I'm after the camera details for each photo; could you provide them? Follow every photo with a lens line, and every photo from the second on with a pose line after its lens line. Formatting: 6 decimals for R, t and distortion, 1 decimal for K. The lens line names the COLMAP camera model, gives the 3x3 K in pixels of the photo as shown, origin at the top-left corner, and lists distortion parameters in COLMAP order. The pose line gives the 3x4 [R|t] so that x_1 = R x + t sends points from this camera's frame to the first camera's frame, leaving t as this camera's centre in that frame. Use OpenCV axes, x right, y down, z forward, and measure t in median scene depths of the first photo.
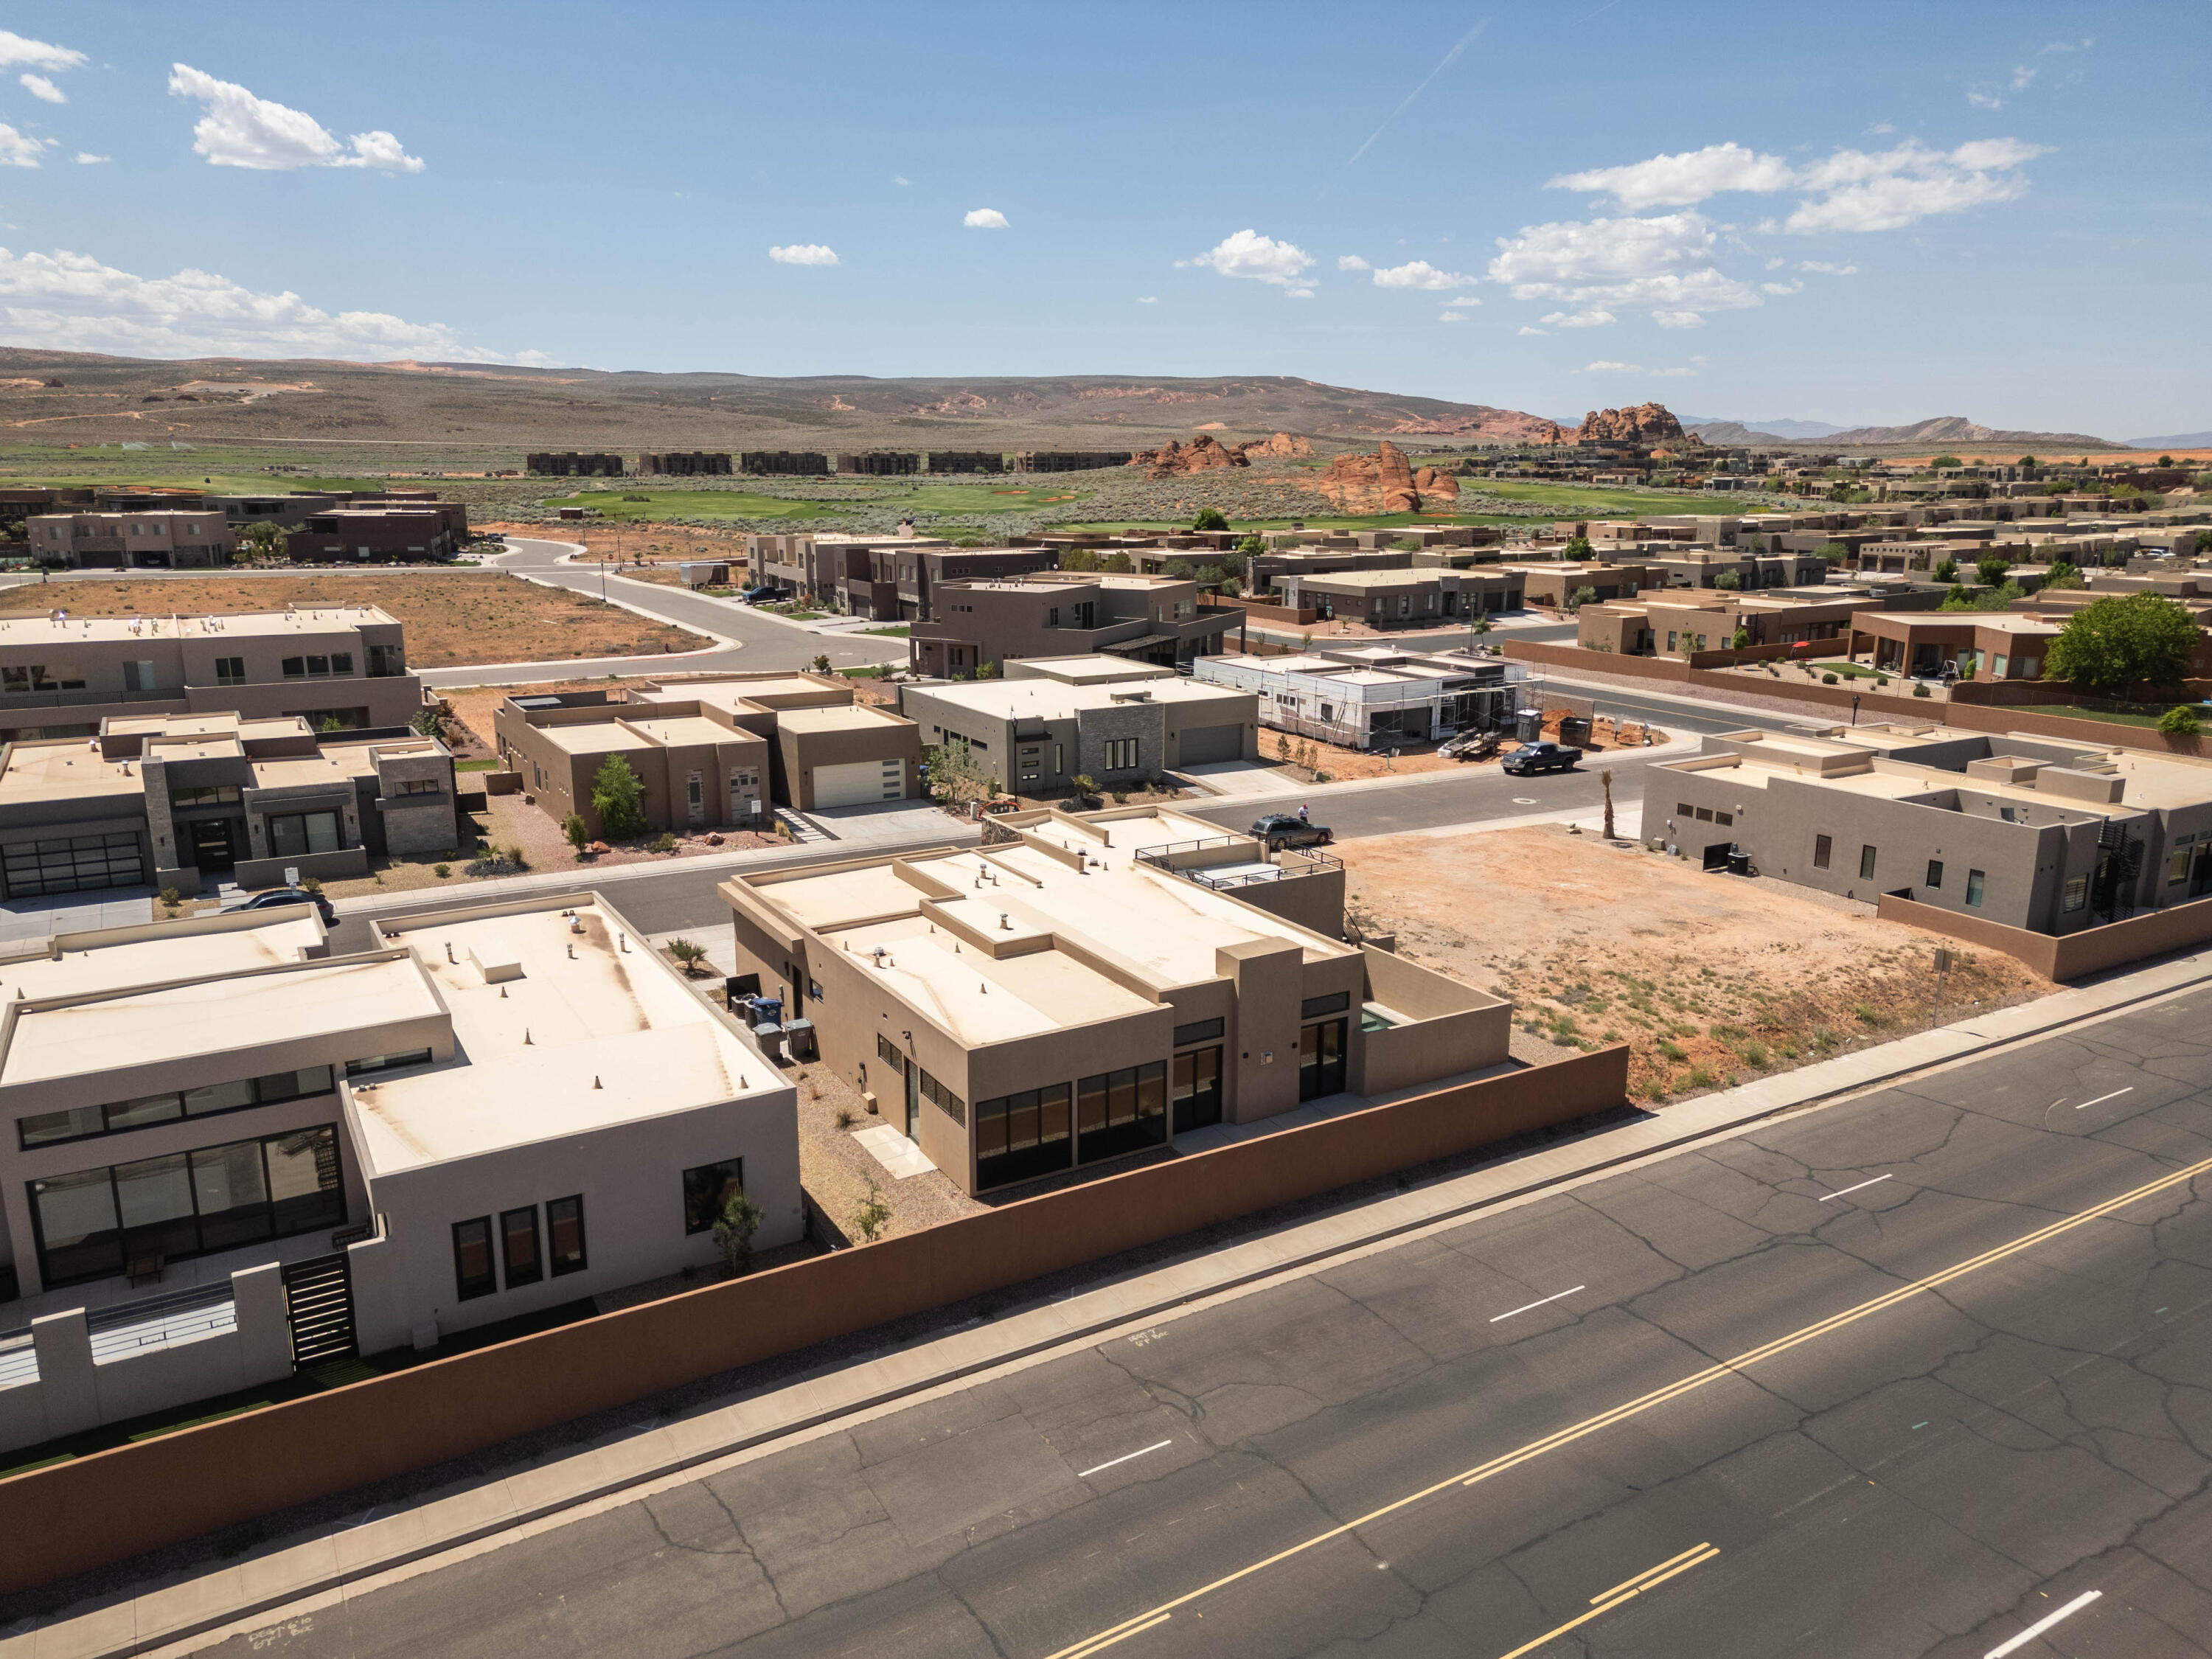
lens RADIAL K [[1549.0, 0, 1118.8], [0, 1549.0, 810.9], [0, 0, 1]] dist [0.086199, -0.058745]
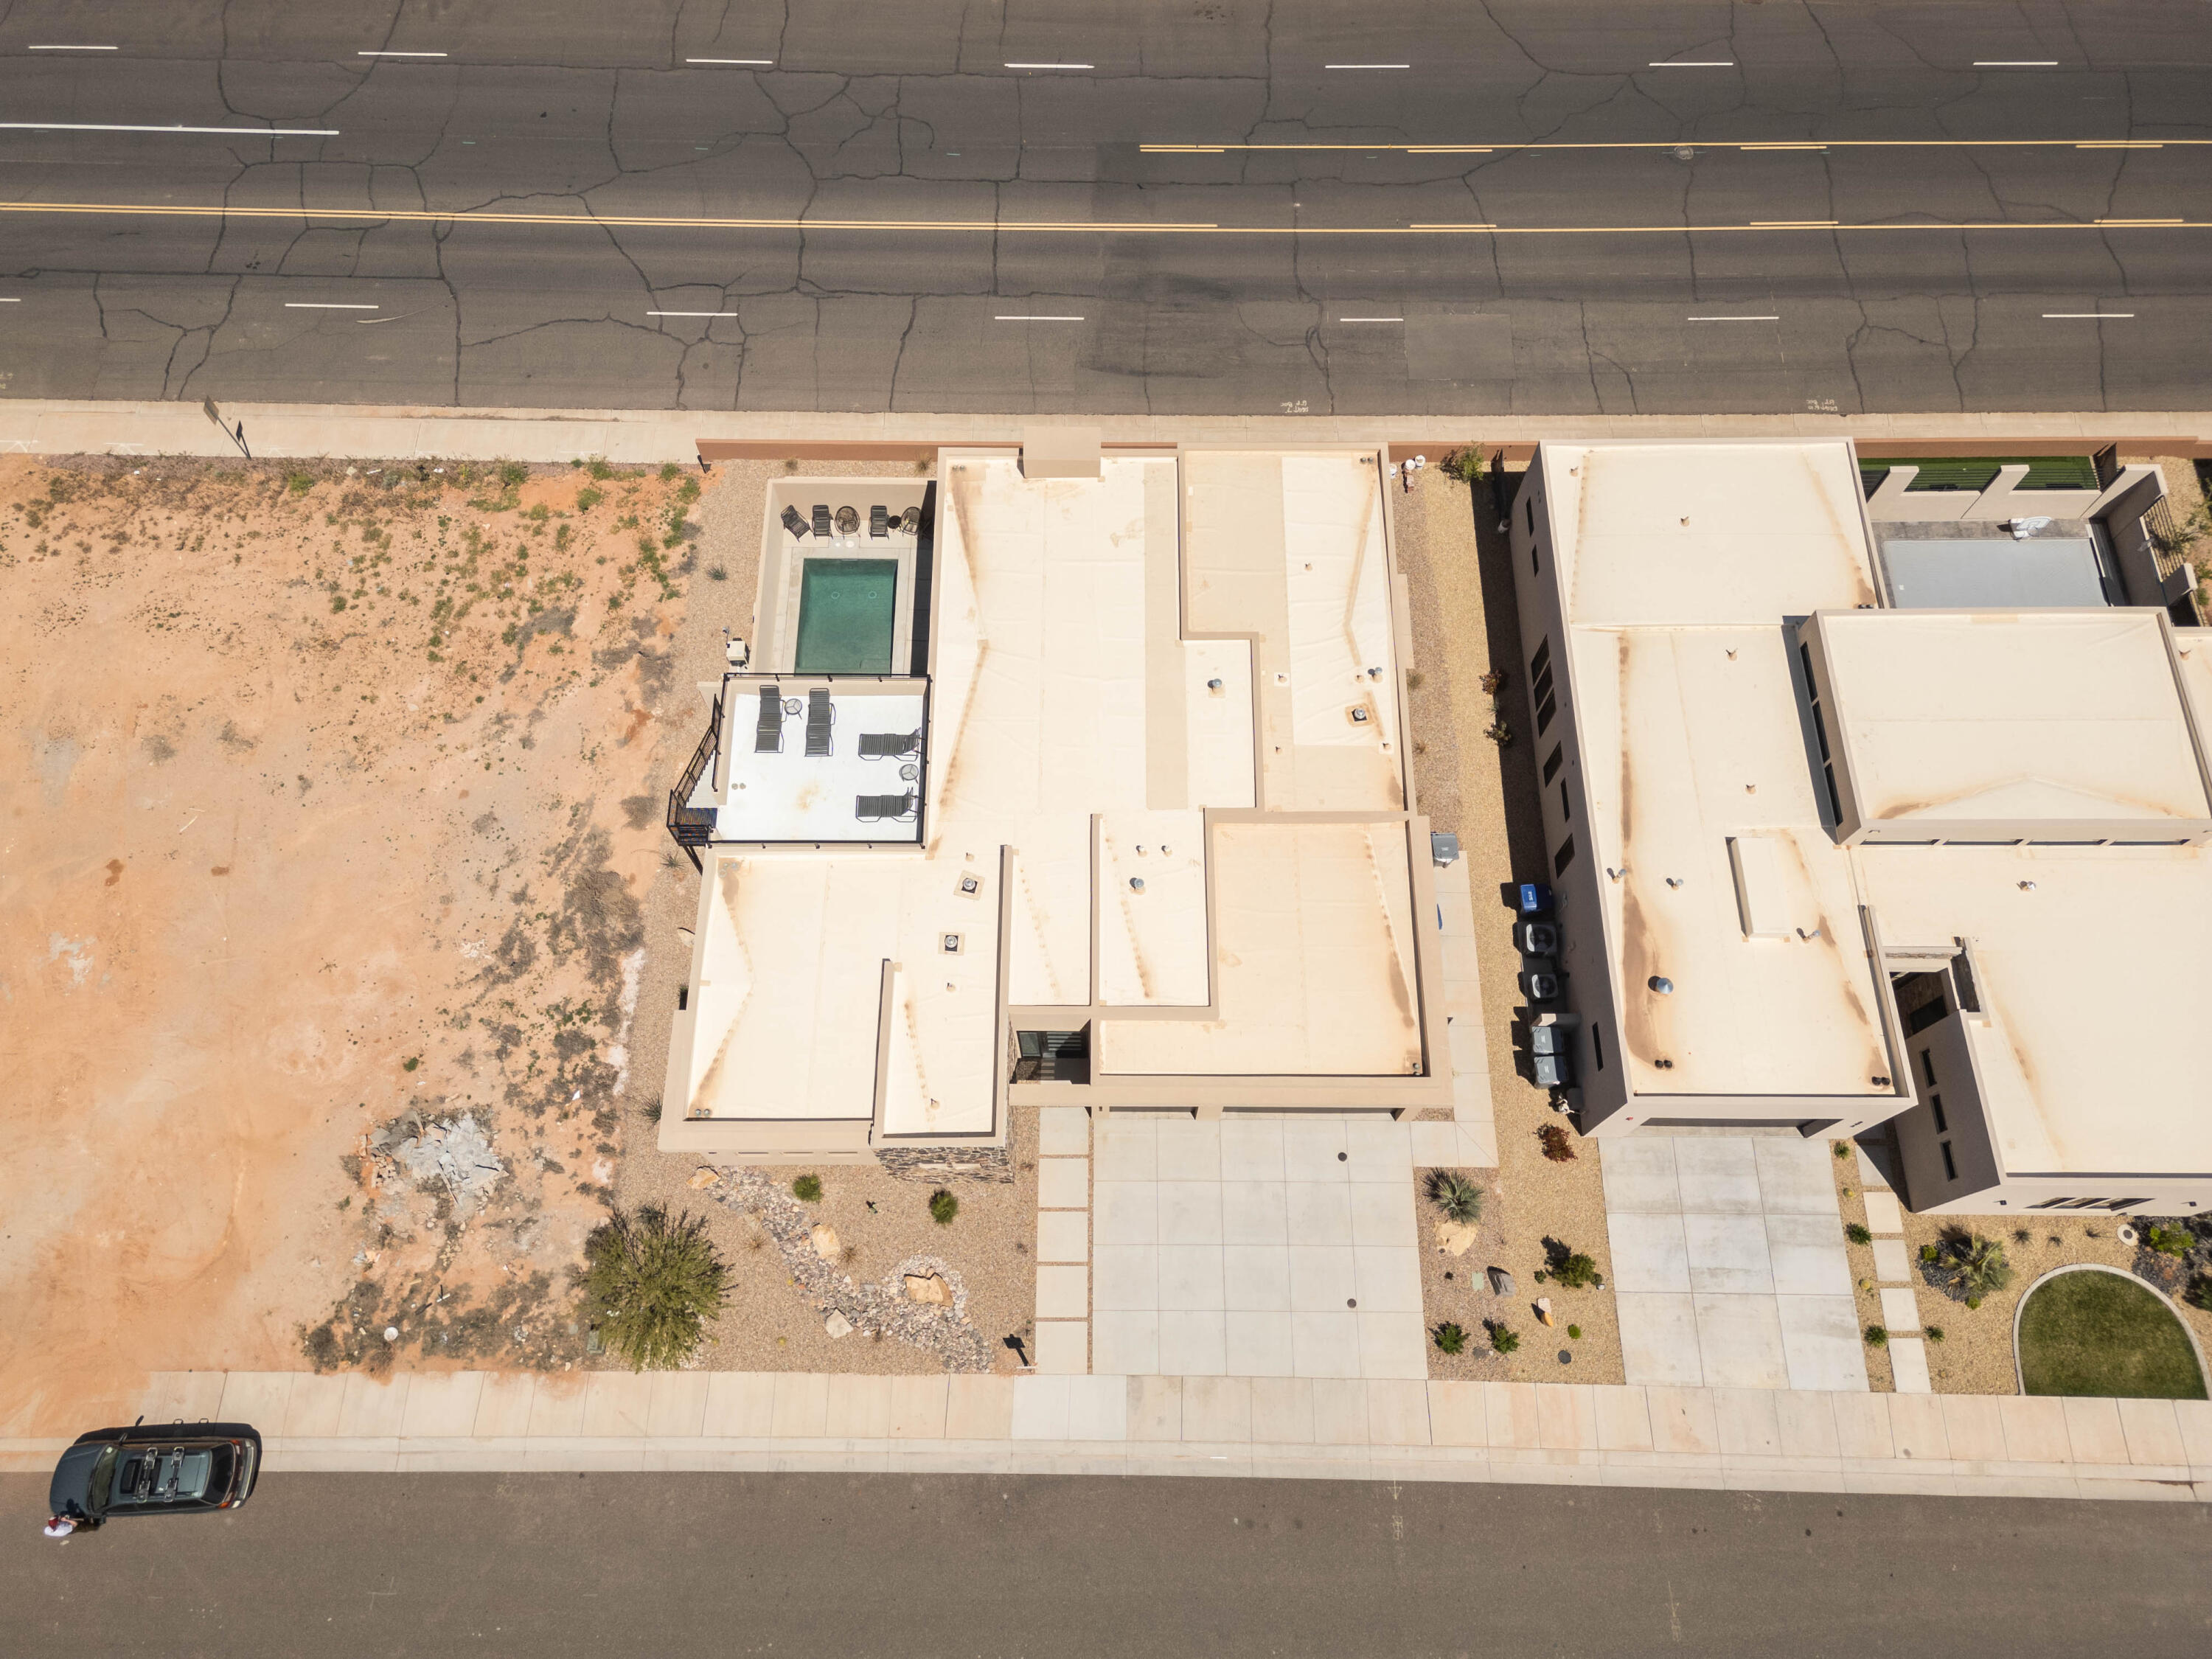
lens RADIAL K [[1549.0, 0, 1100.5], [0, 1549.0, 831.0], [0, 0, 1]] dist [0.086199, -0.058745]
pose [[-0.855045, -0.477550, 0.202101, -0.193491], [0.112894, 0.208961, 0.971386, -0.636042], [-0.506116, 0.853394, -0.124759, 1.003354]]
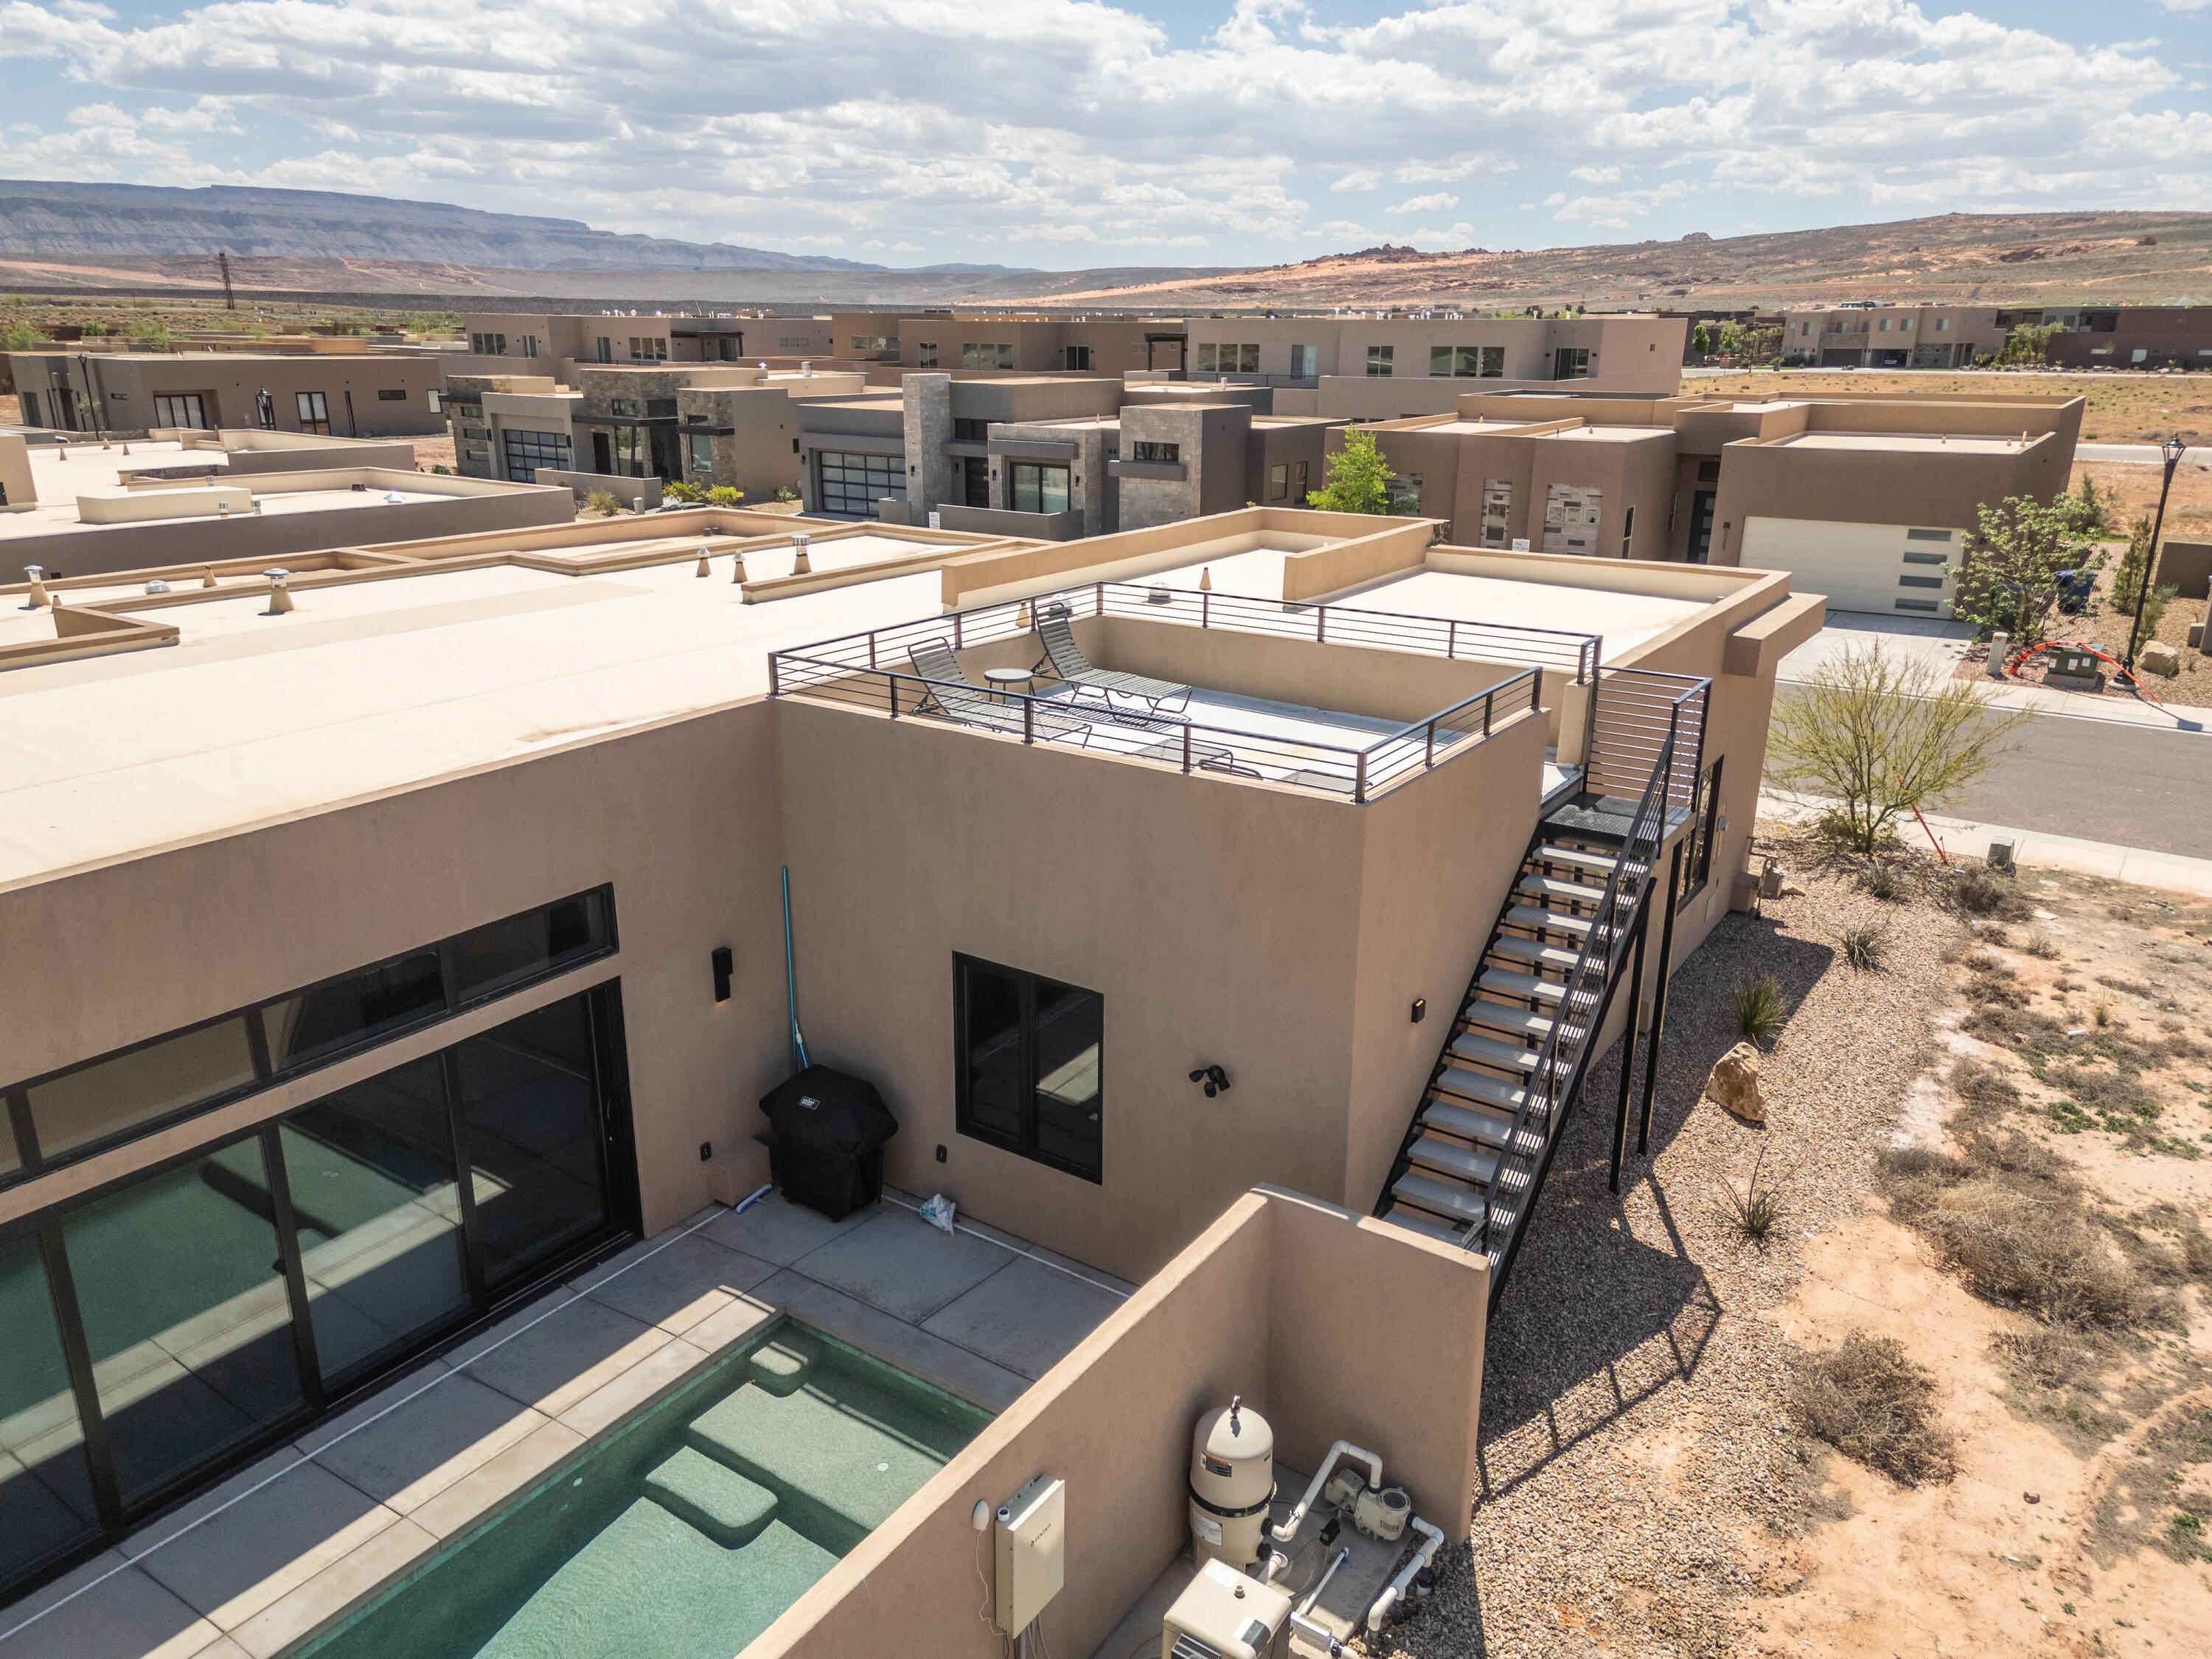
lens RADIAL K [[1549.0, 0, 1111.6], [0, 1549.0, 825.2], [0, 0, 1]] dist [0.086199, -0.058745]
pose [[0.418979, 0.276987, -0.864717, 0.278389], [-0.204185, 0.956685, 0.207513, 0.006563], [0.884740, 0.089618, 0.457388, 0.834112]]
